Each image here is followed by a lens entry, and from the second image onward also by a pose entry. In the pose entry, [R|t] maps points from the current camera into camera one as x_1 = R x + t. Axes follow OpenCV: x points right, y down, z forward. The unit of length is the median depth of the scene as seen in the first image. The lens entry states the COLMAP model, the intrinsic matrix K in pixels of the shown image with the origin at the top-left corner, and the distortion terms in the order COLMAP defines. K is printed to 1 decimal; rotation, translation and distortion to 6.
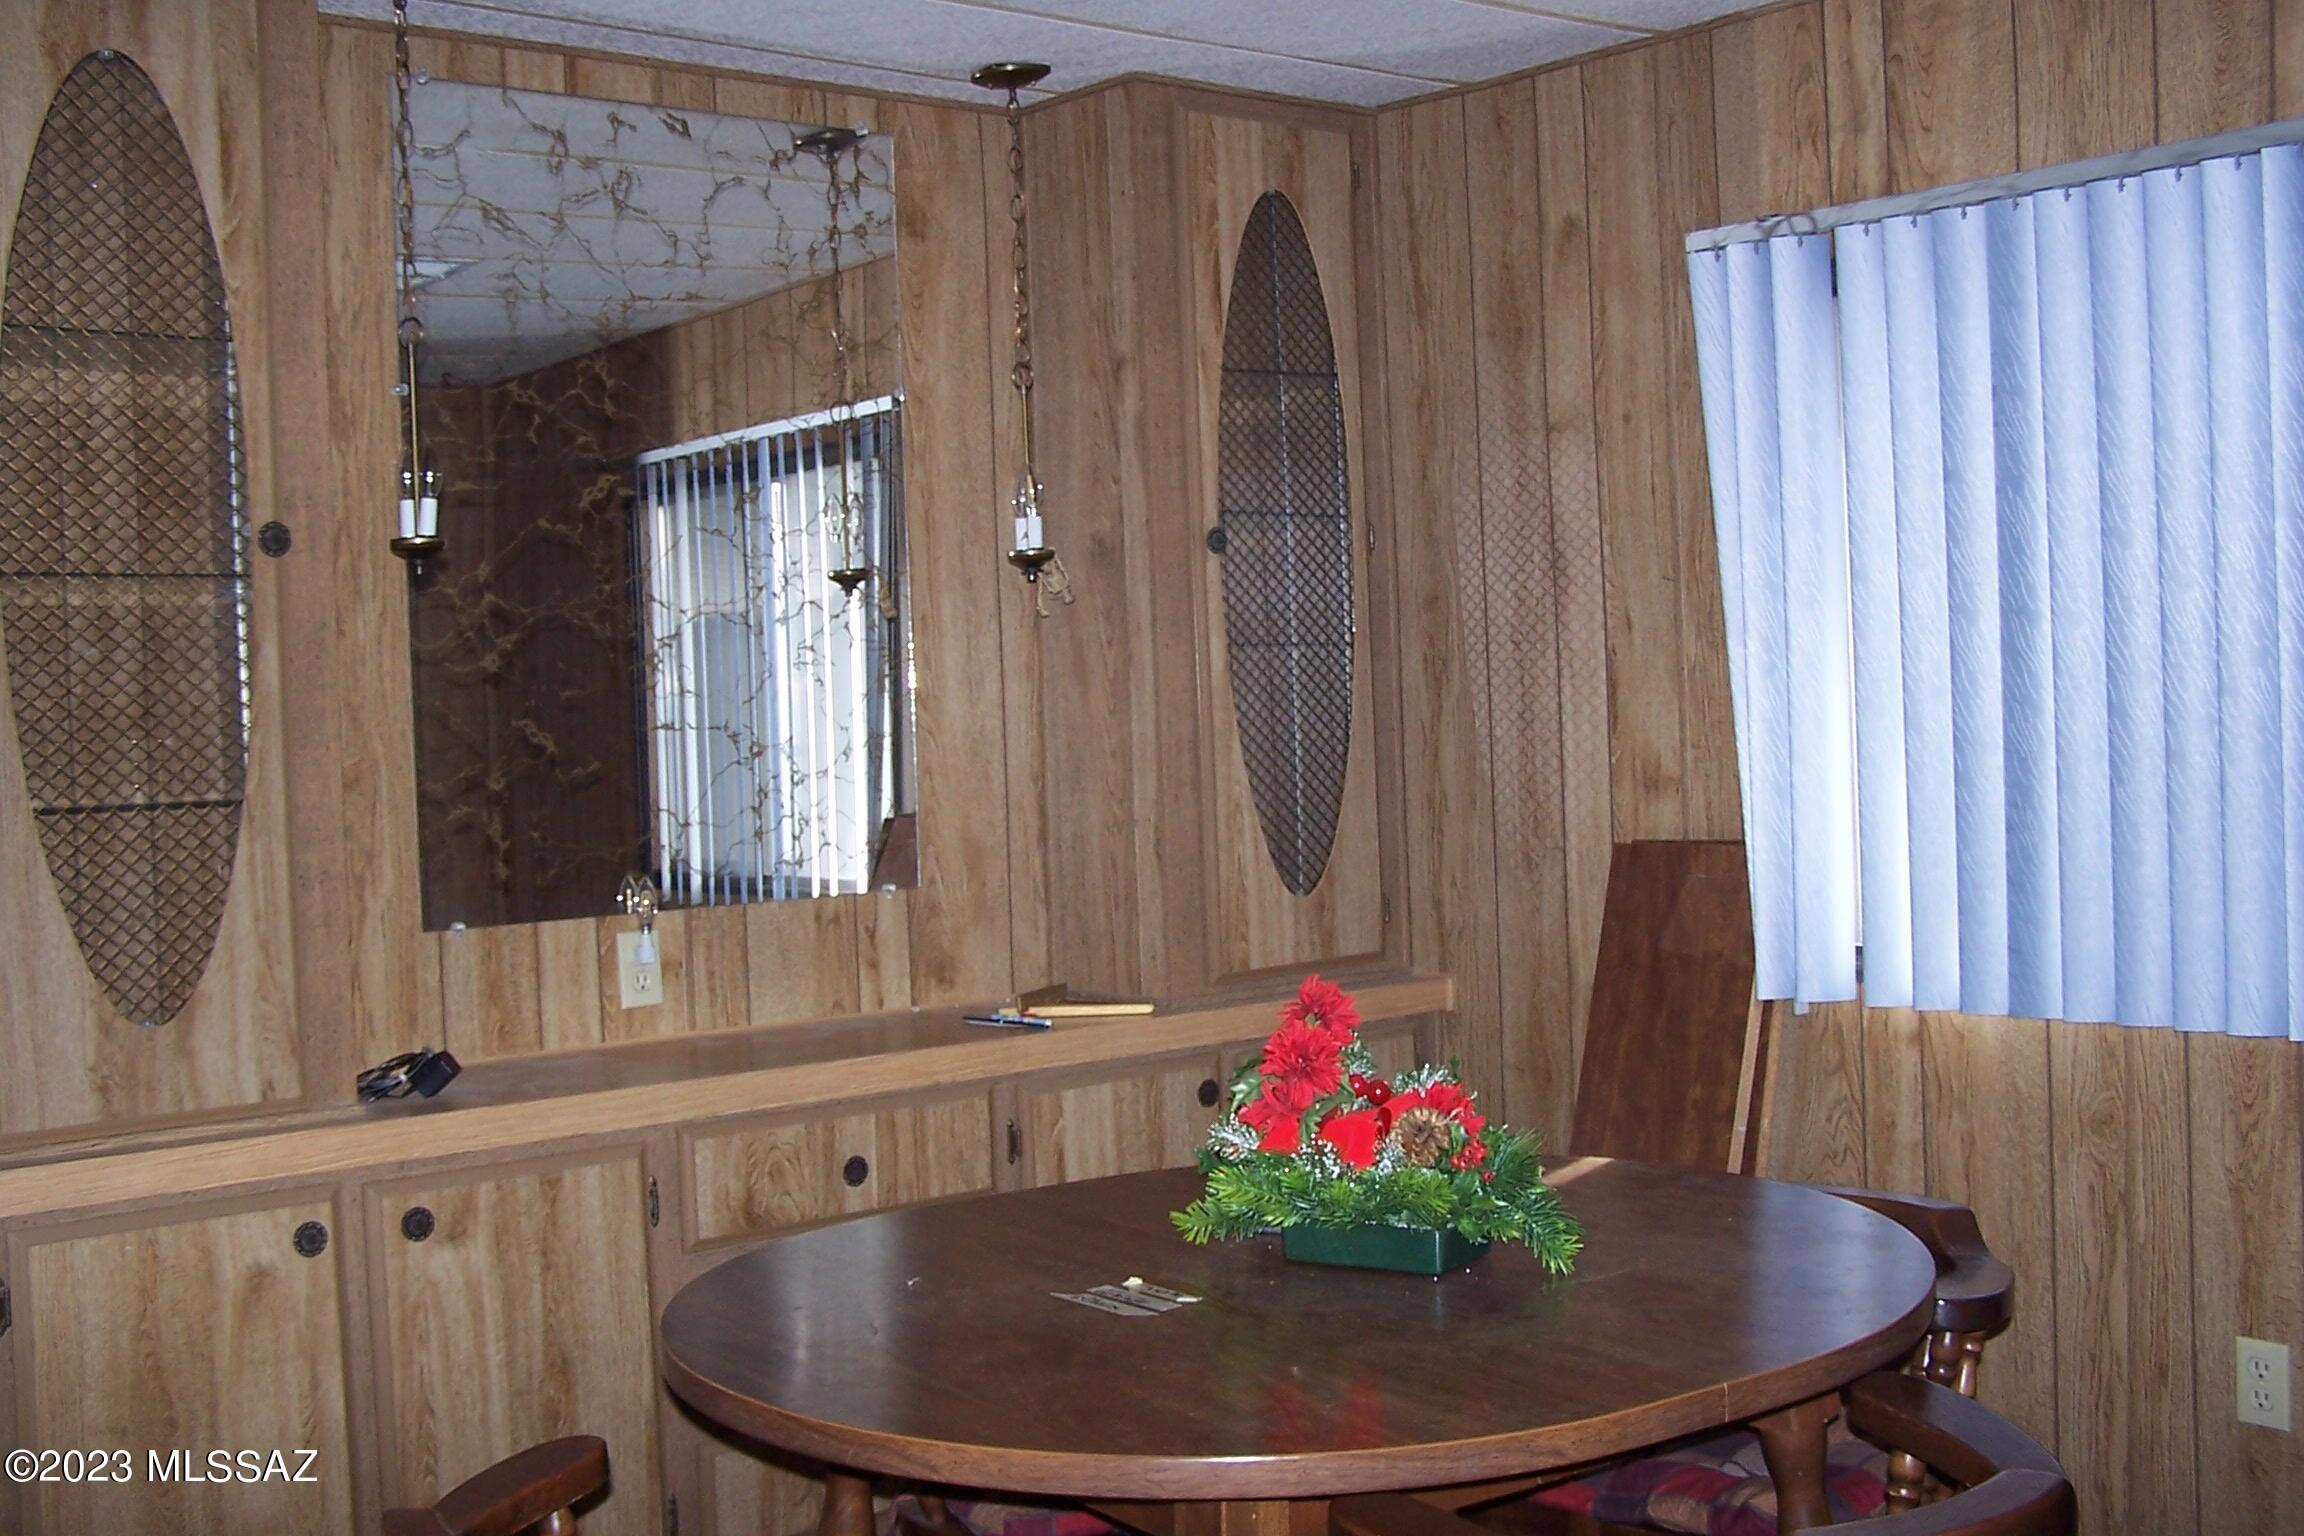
lens RADIAL K [[2582.3, 0, 1152.0], [0, 2582.3, 768.0], [0, 0, 1]] dist [-0.227714, 0.448389]
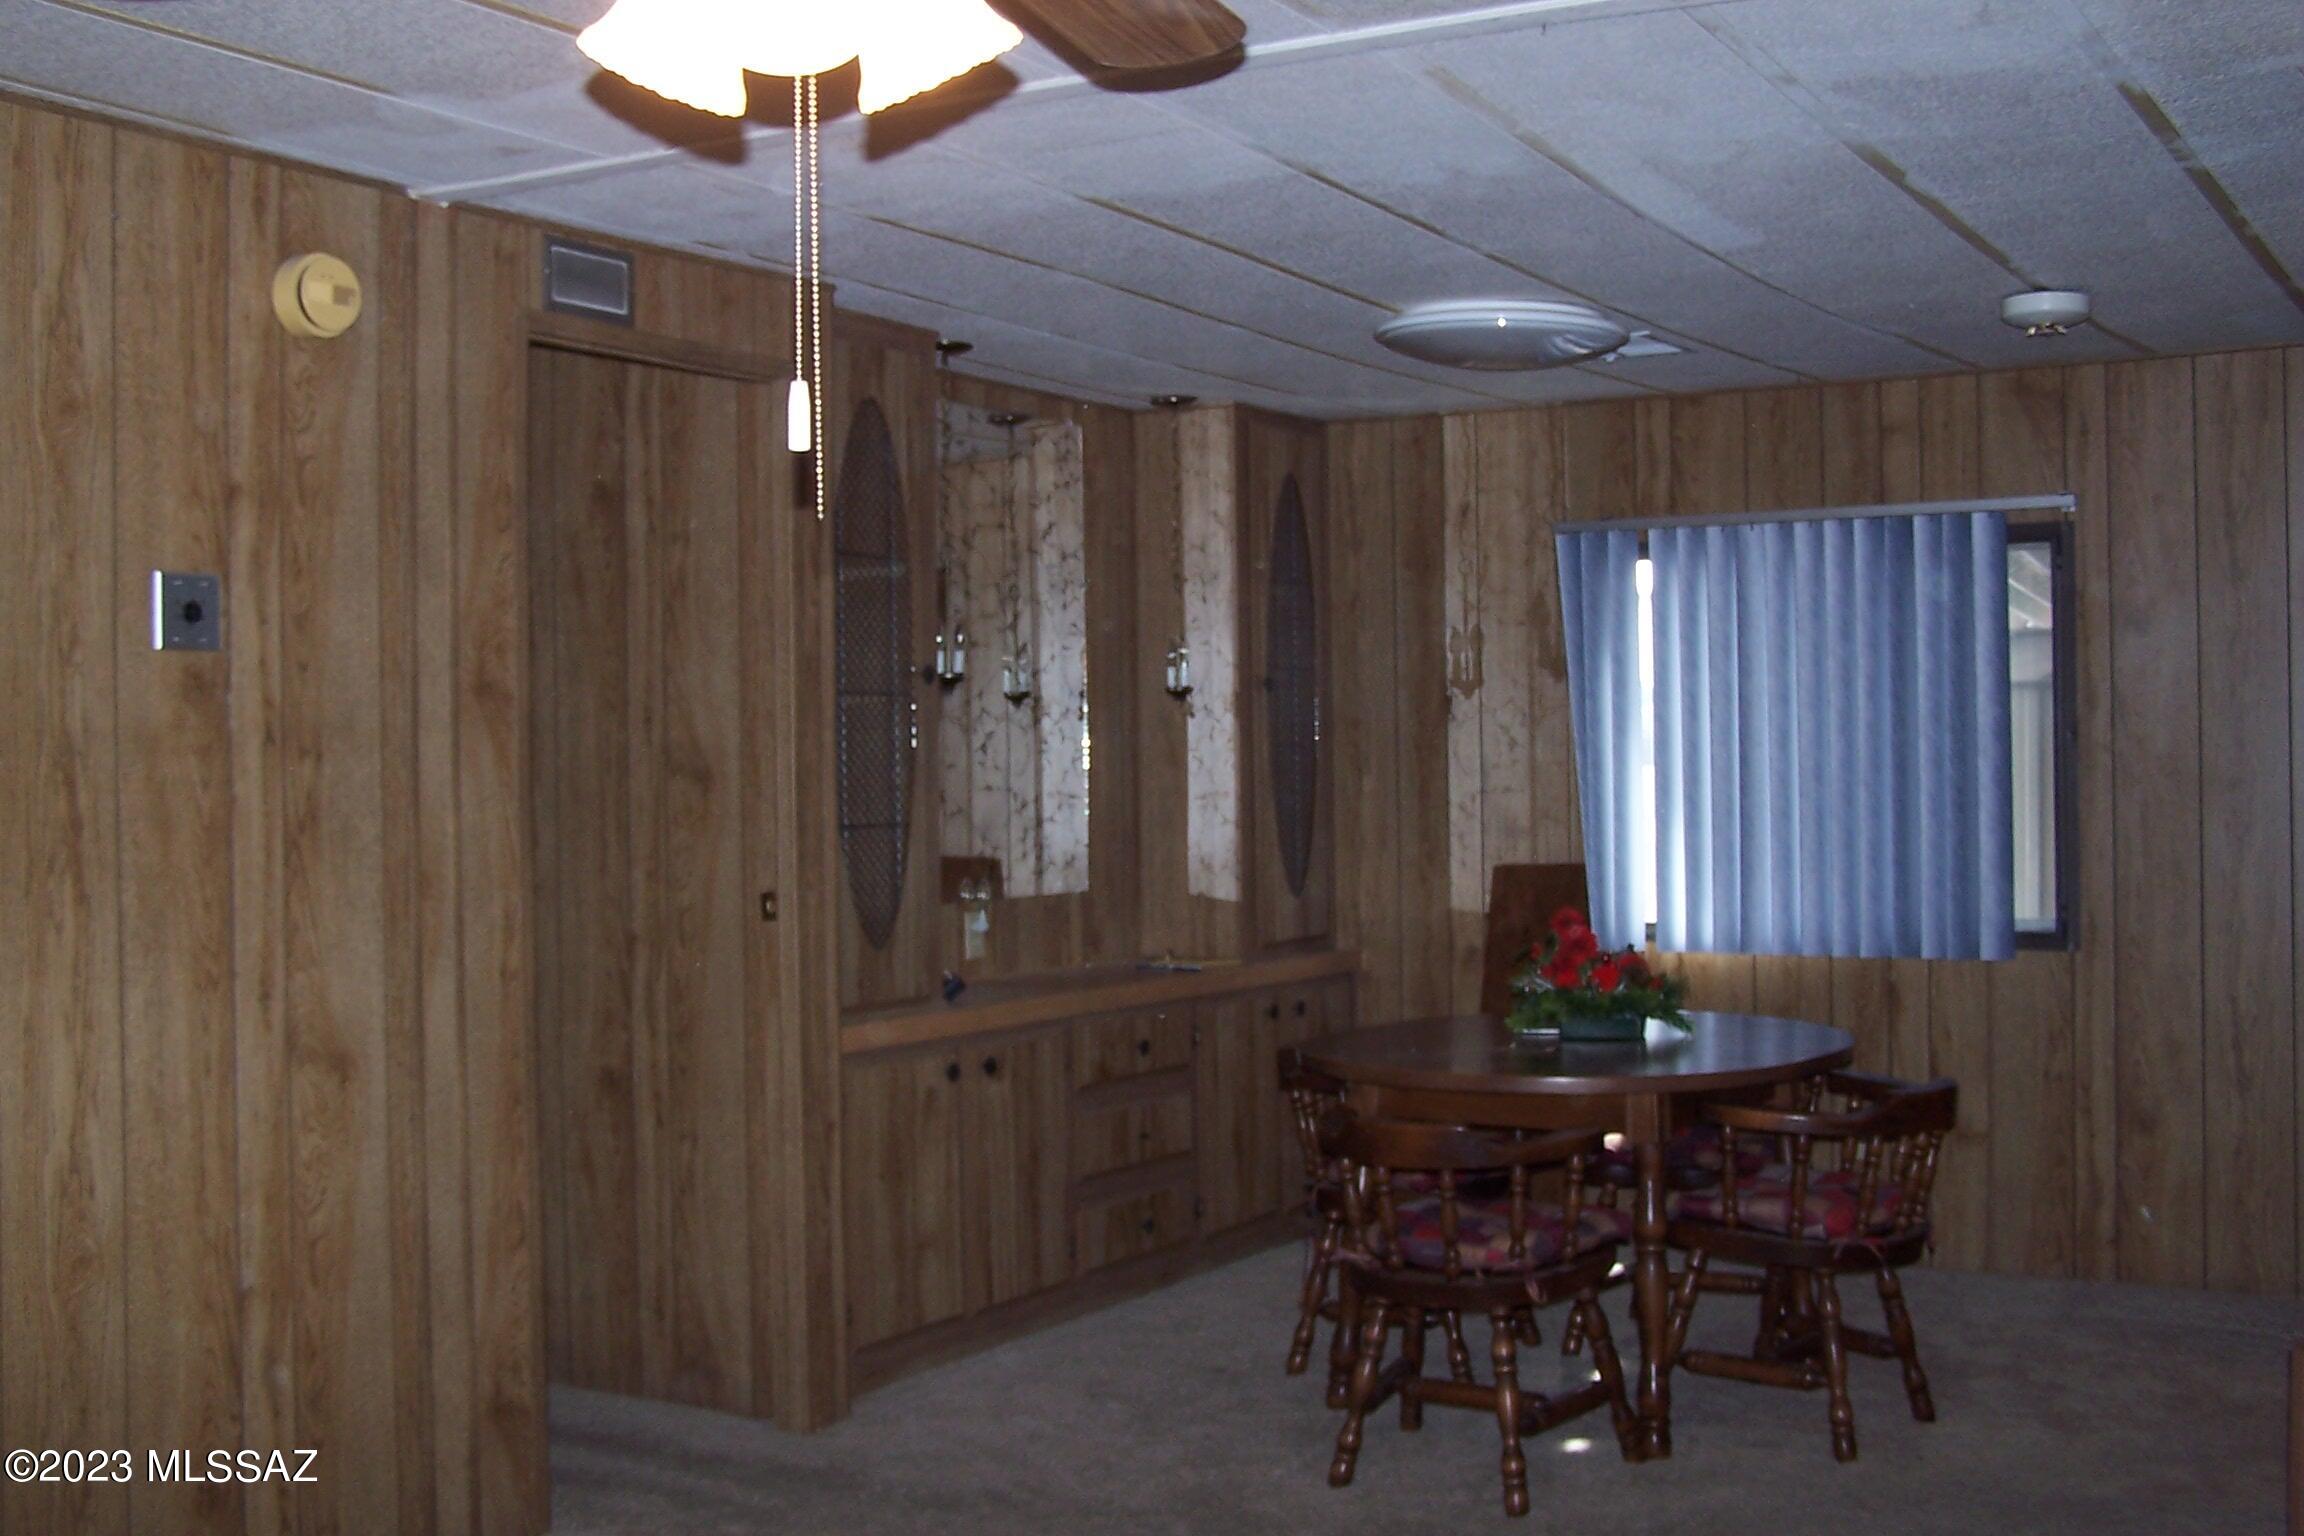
lens RADIAL K [[2582.3, 0, 1152.0], [0, 2582.3, 768.0], [0, 0, 1]] dist [-0.227714, 0.448389]
pose [[0.945069, 0.023534, 0.326023, -0.670991], [-0.012394, 0.999267, -0.036206, 0.031864], [-0.326637, 0.030177, 0.944668, -0.633903]]
